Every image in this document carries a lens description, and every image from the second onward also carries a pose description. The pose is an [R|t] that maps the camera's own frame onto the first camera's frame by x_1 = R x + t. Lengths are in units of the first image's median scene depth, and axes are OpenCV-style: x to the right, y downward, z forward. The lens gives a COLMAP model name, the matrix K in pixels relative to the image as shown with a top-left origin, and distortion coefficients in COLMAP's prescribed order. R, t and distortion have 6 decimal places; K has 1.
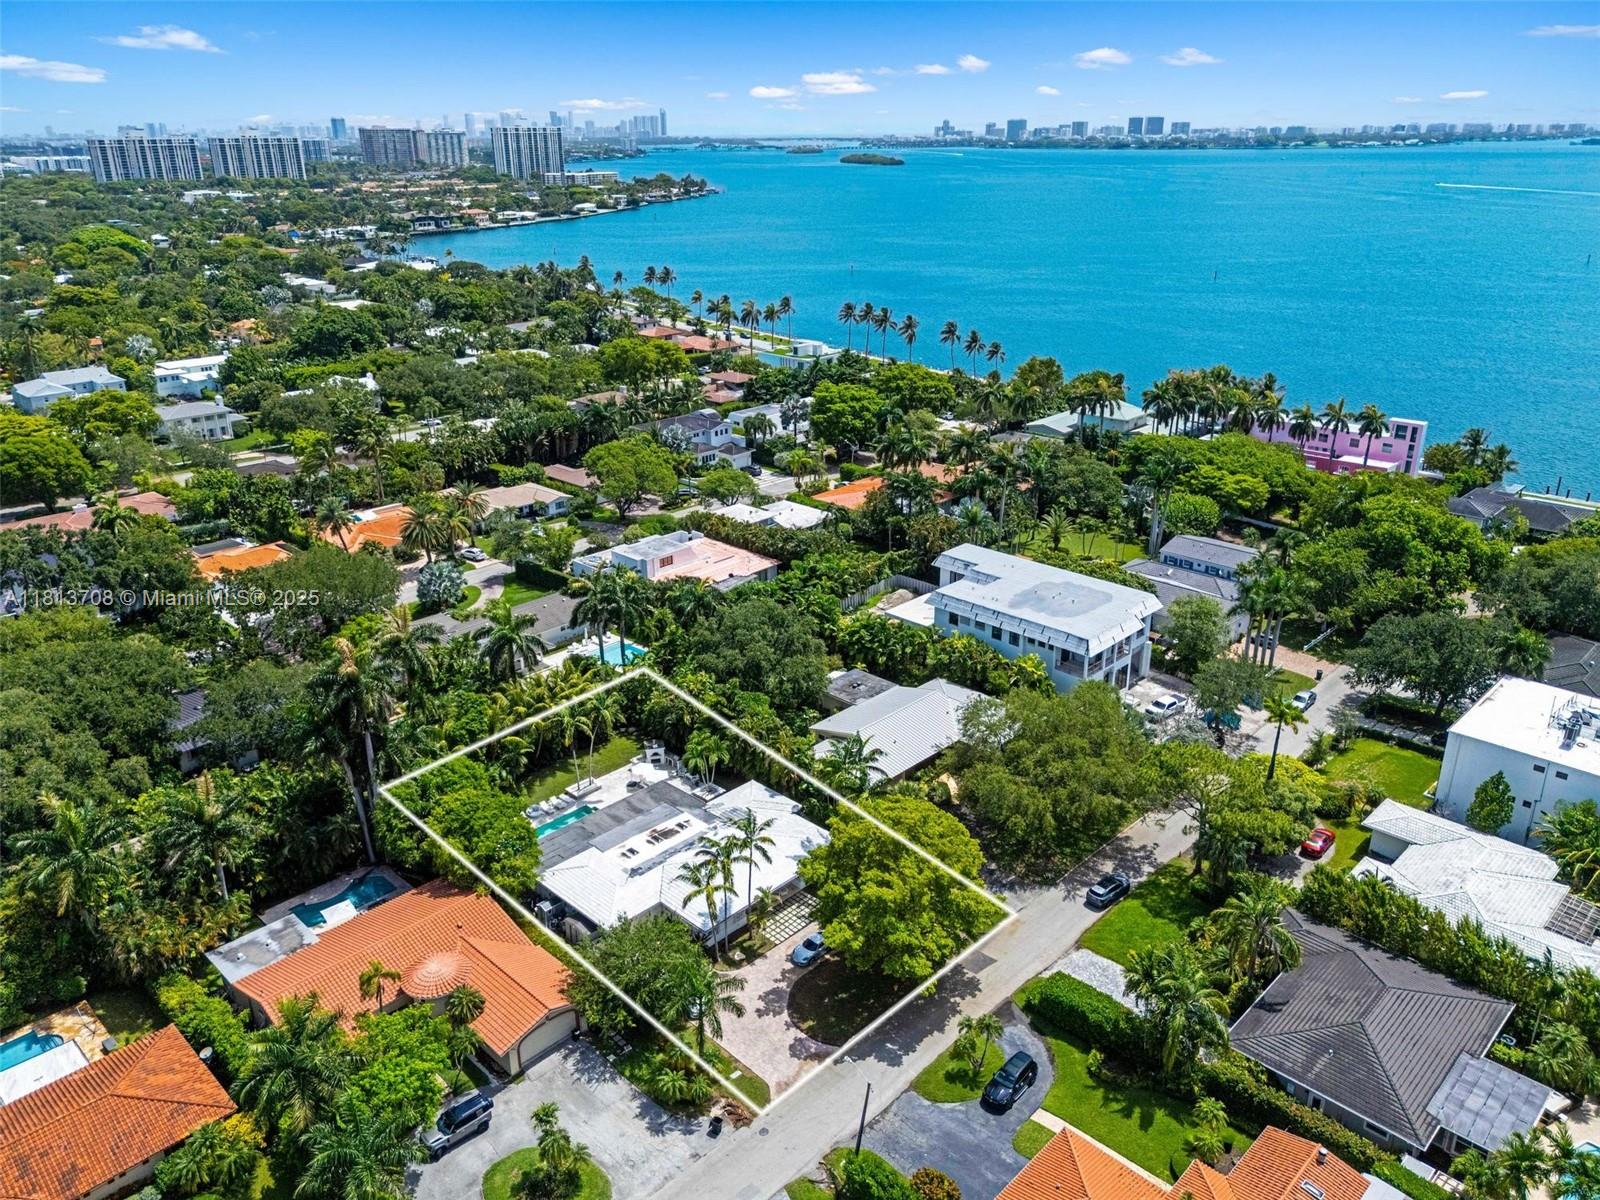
lens RADIAL K [[1176.4, 0, 800.0], [0, 1176.4, 600.0], [0, 0, 1]] dist [0.070072, -0.061284]
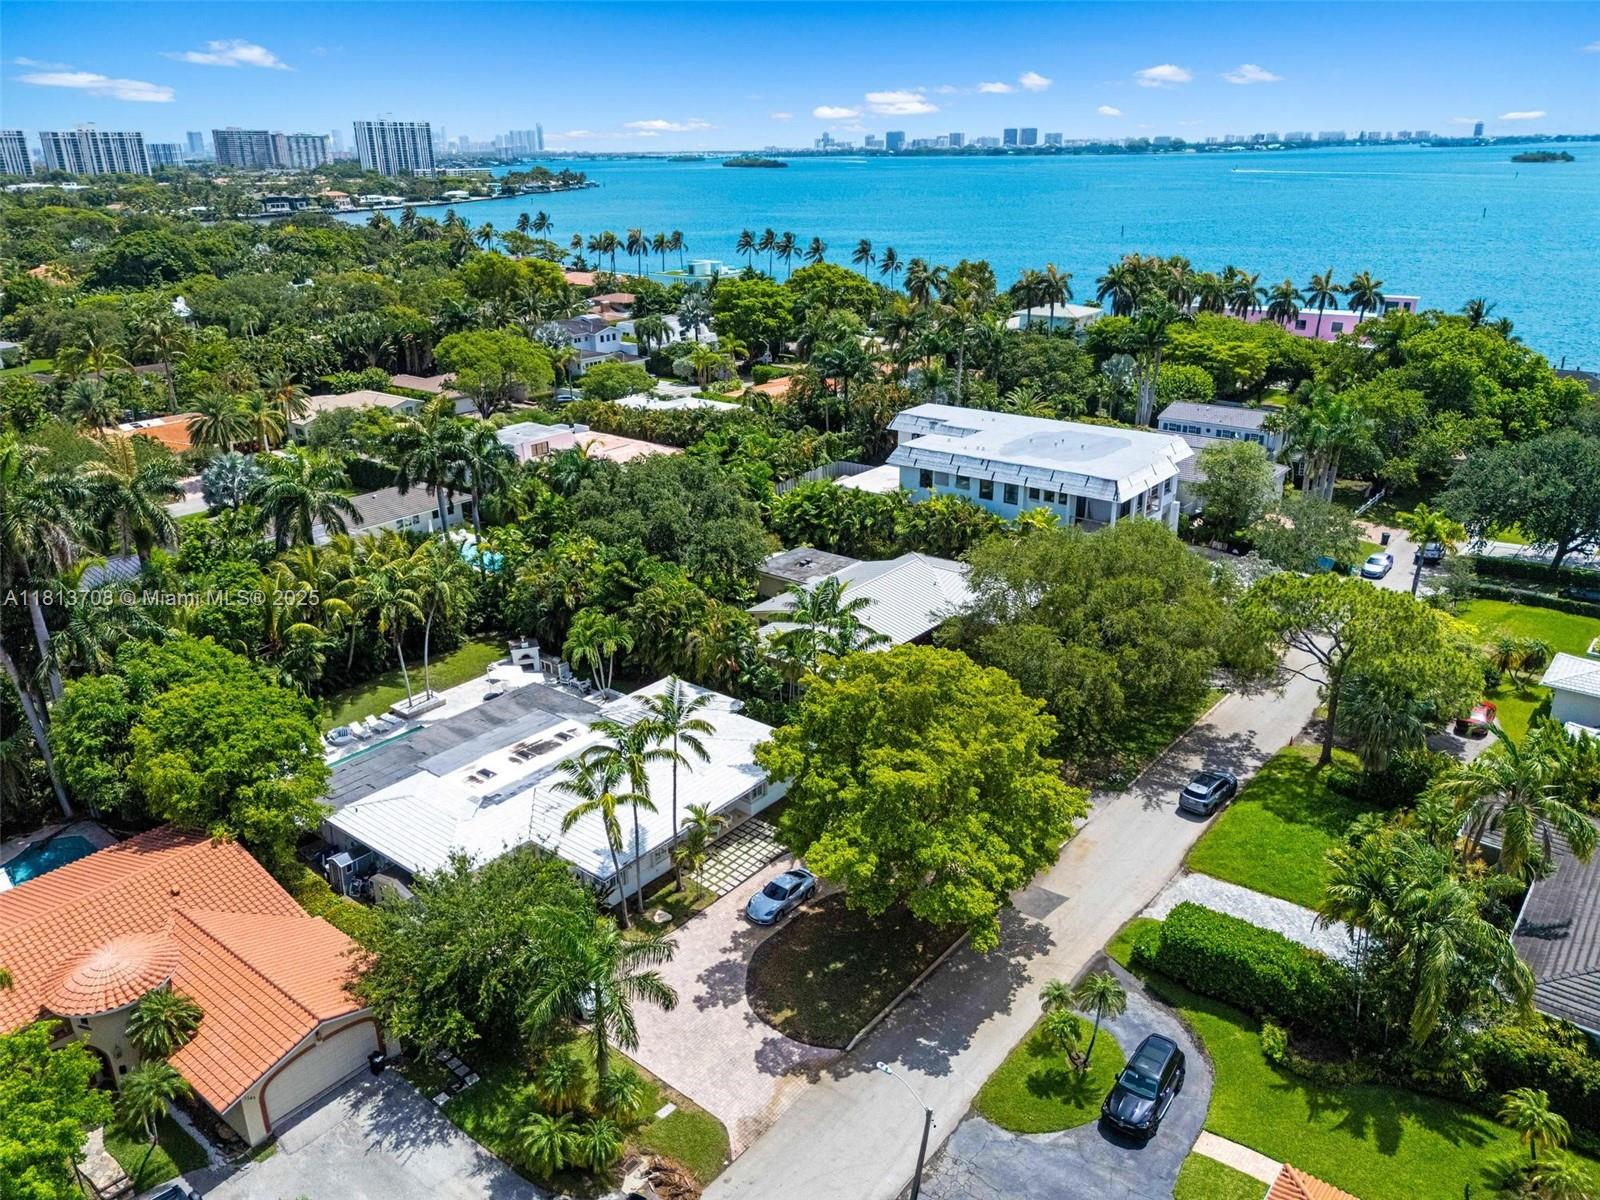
lens RADIAL K [[1176.4, 0, 800.0], [0, 1176.4, 600.0], [0, 0, 1]] dist [0.070072, -0.061284]
pose [[0.995542, -0.039326, 0.085731, -0.021340], [0.040482, 0.999111, -0.011788, 0.120365], [-0.085191, 0.015206, 0.996249, 0.309994]]
